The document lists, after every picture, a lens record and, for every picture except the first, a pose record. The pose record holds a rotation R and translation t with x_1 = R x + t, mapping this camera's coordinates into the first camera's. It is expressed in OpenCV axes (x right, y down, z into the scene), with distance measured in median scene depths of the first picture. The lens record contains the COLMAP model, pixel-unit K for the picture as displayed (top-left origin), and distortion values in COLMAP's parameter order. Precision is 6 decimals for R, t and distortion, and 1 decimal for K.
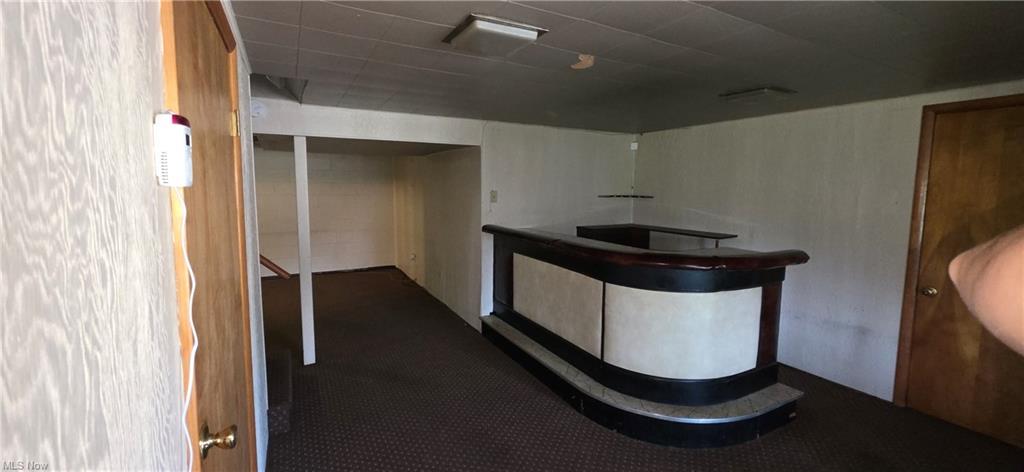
lens RADIAL K [[410.4, 0, 514.9], [0, 410.4, 222.8], [0, 0, 1]] dist [0.001190, 0.000185]
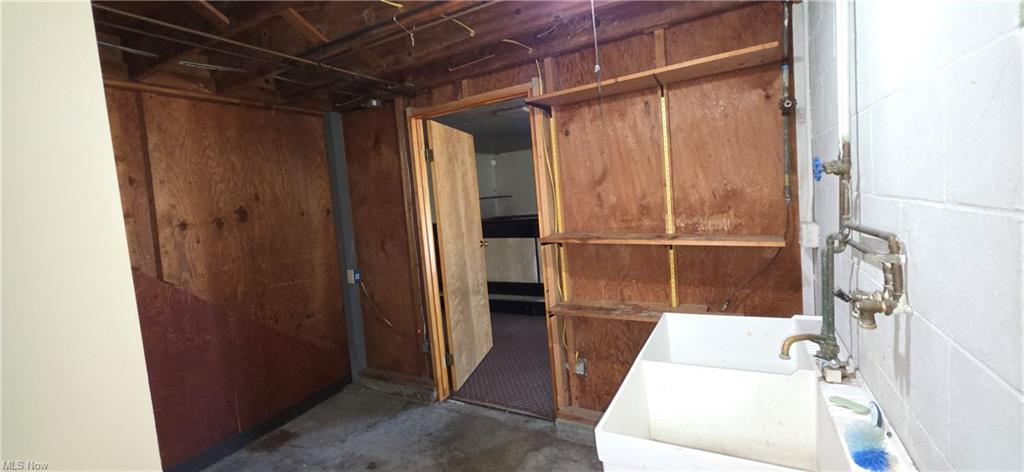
lens RADIAL K [[410.4, 0, 514.9], [0, 410.4, 222.8], [0, 0, 1]] dist [0.001190, 0.000185]
pose [[0.842584, -0.118786, 0.525302, -0.613886], [0.144160, 0.989526, -0.007471, 0.064118], [-0.518912, 0.082023, 0.850883, -0.361566]]
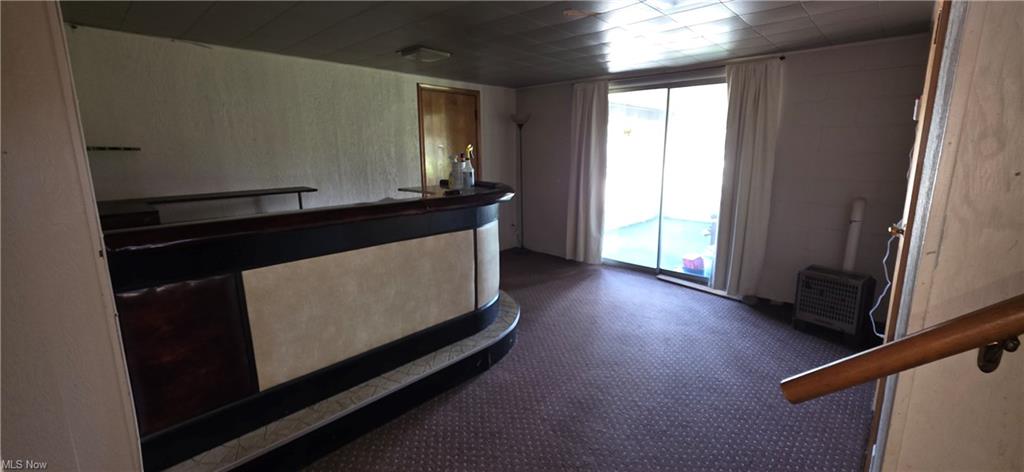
lens RADIAL K [[410.4, 0, 514.9], [0, 410.4, 222.8], [0, 0, 1]] dist [0.001190, 0.000185]
pose [[-0.301022, -0.182807, 0.935931, -0.555773], [0.090342, 0.971573, 0.218825, -0.055358], [-0.949328, 0.150425, -0.275950, 0.930155]]
